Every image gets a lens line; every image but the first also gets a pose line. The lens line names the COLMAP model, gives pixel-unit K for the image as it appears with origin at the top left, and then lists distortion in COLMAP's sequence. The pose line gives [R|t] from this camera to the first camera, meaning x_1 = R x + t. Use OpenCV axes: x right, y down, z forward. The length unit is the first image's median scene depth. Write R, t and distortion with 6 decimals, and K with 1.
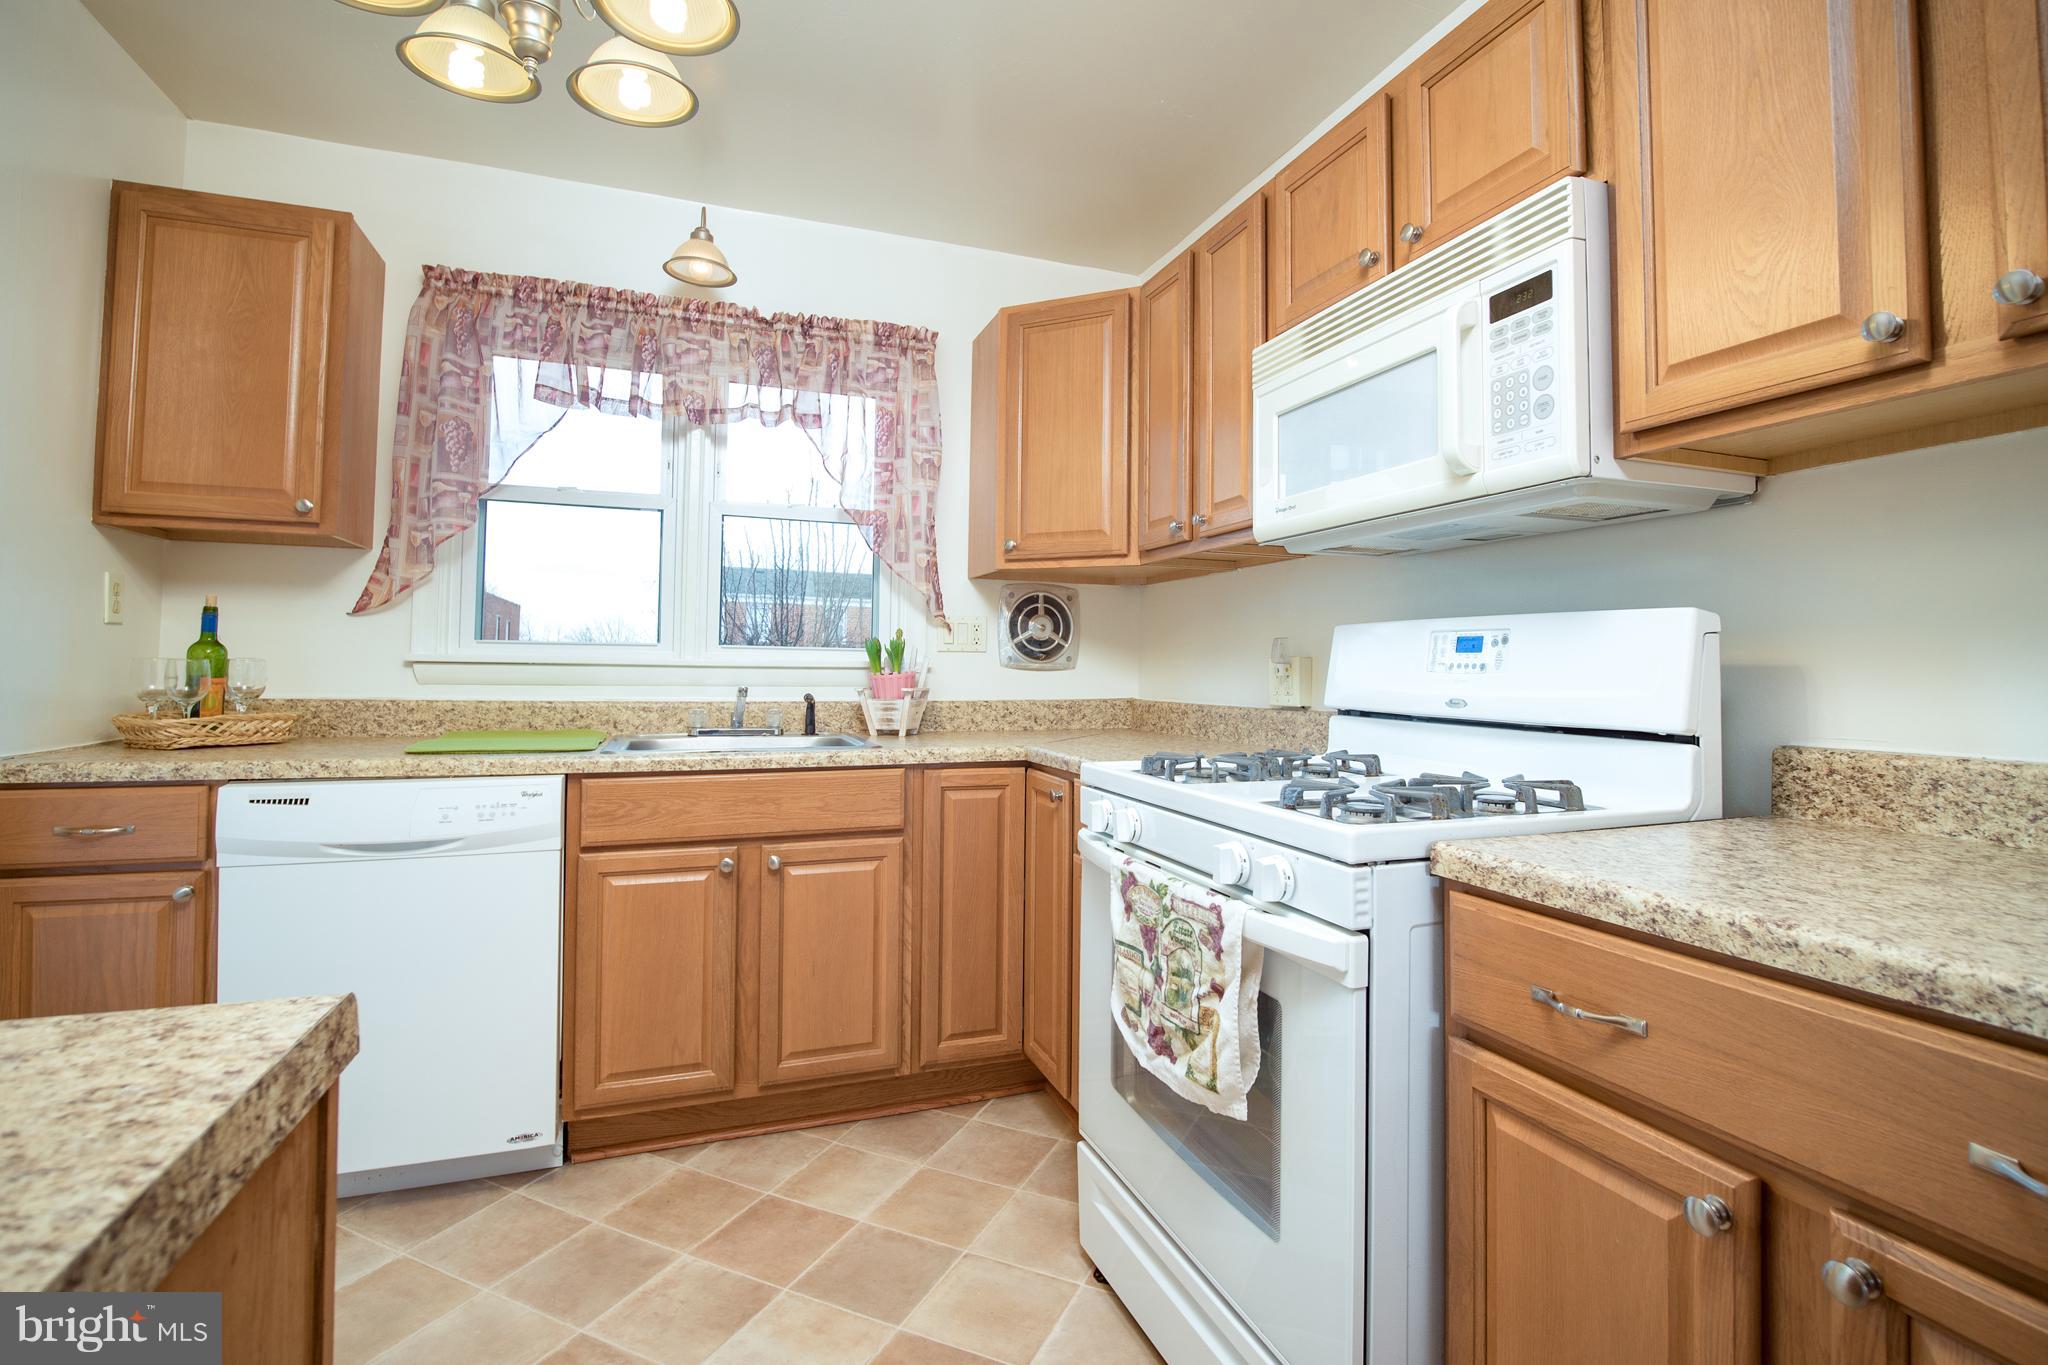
lens RADIAL K [[949.8, 0, 1024.9], [0, 949.8, 639.3], [0, 0, 1]] dist [-0.011030, -0.005605]
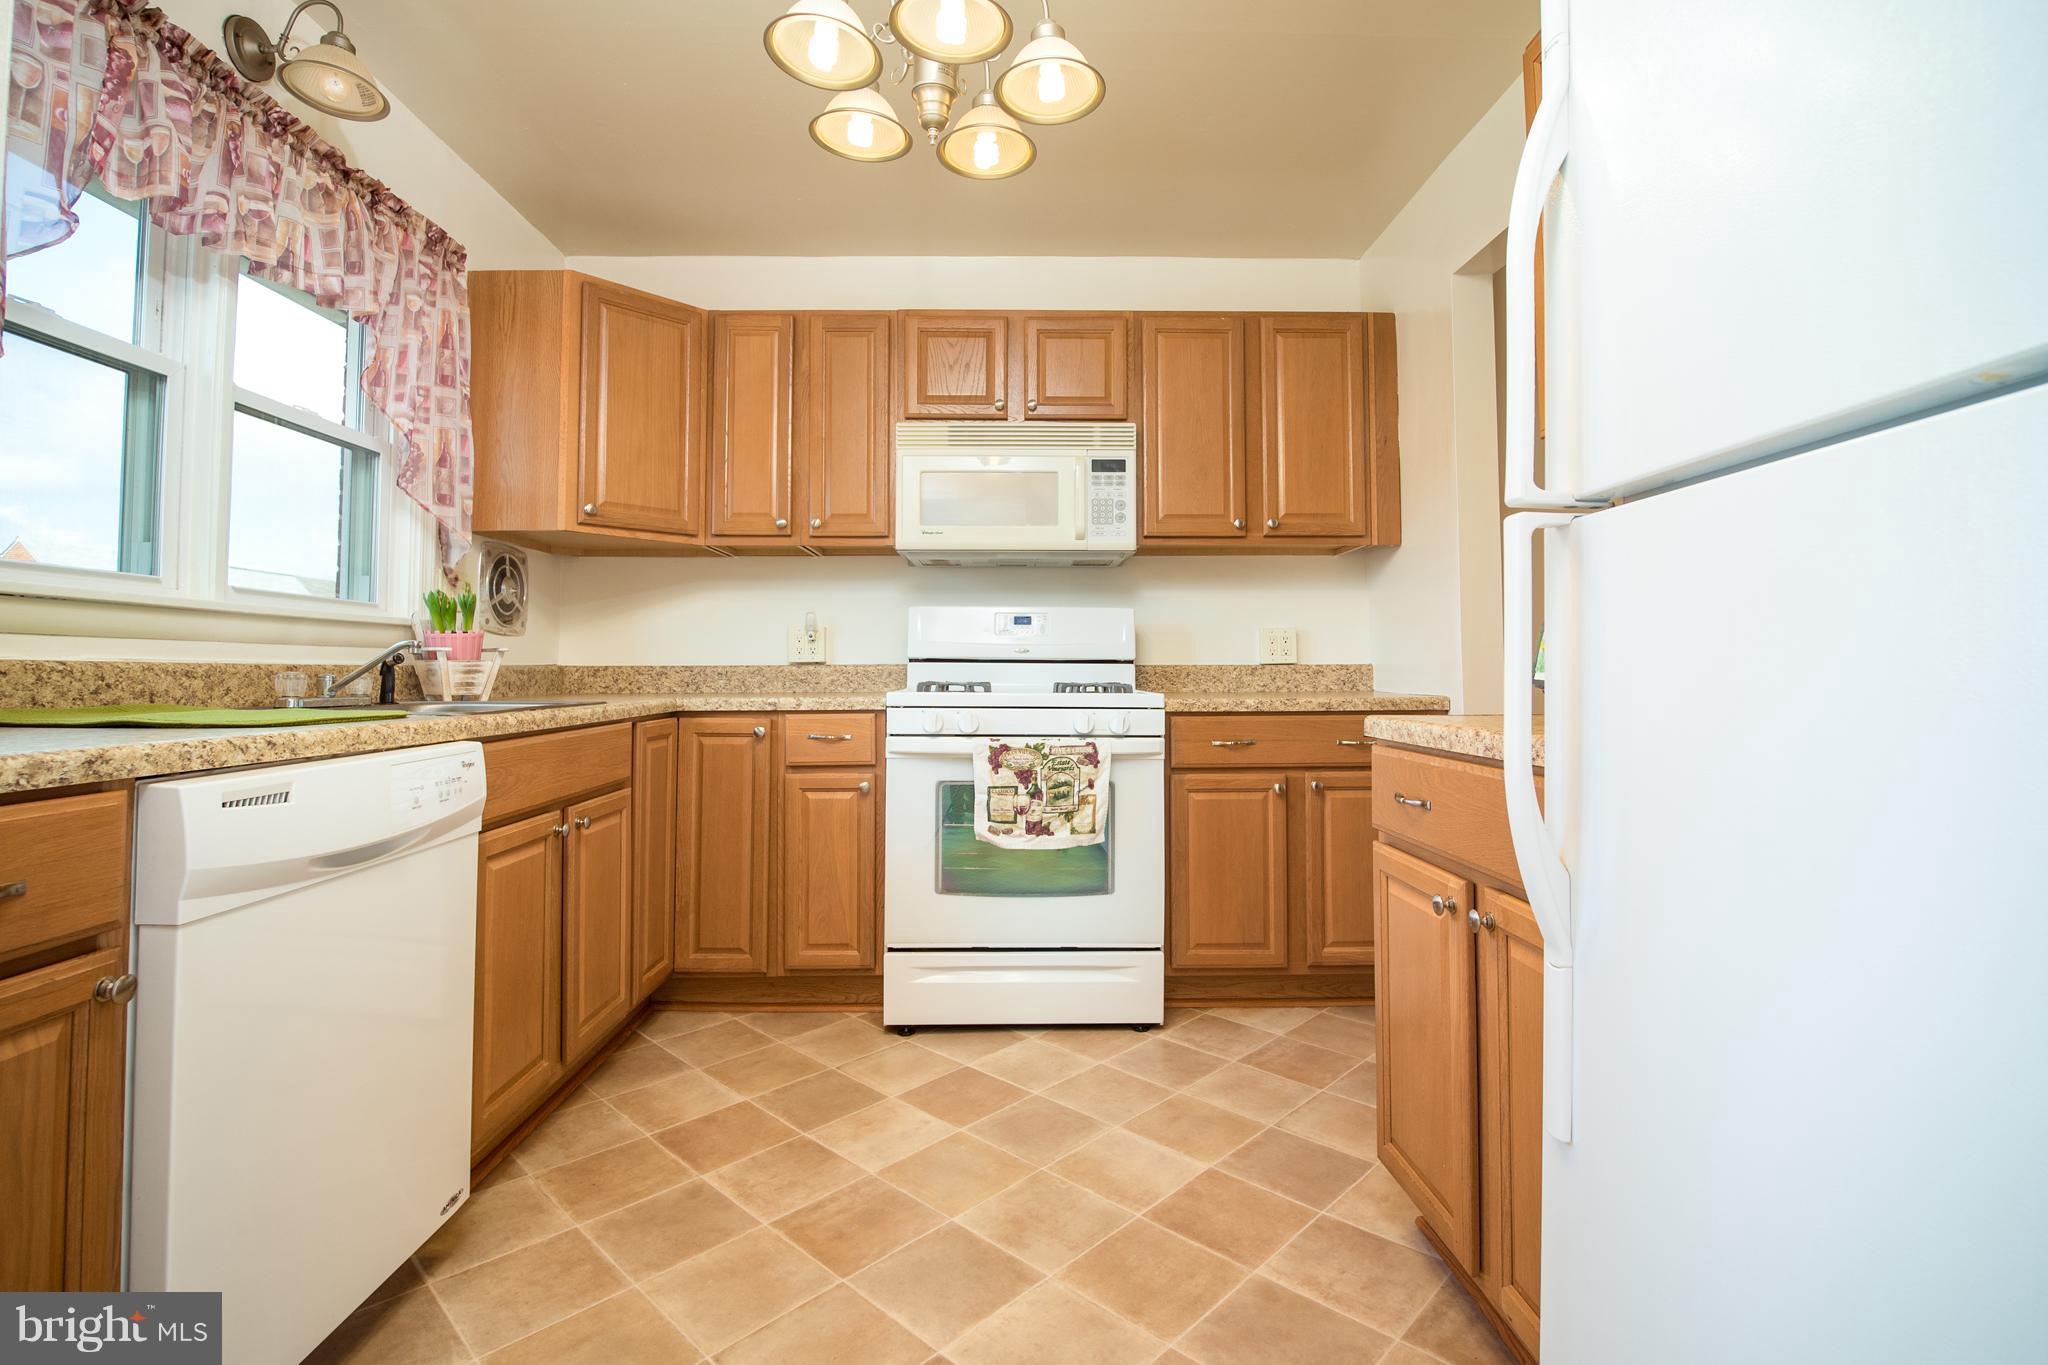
lens RADIAL K [[949.8, 0, 1024.9], [0, 949.8, 639.3], [0, 0, 1]] dist [-0.011030, -0.005605]
pose [[0.326368, 0.021055, 0.945008, -1.224561], [-0.025729, 0.999579, -0.013385, 0.062515], [-0.944892, -0.019946, 0.326773, 0.326773]]
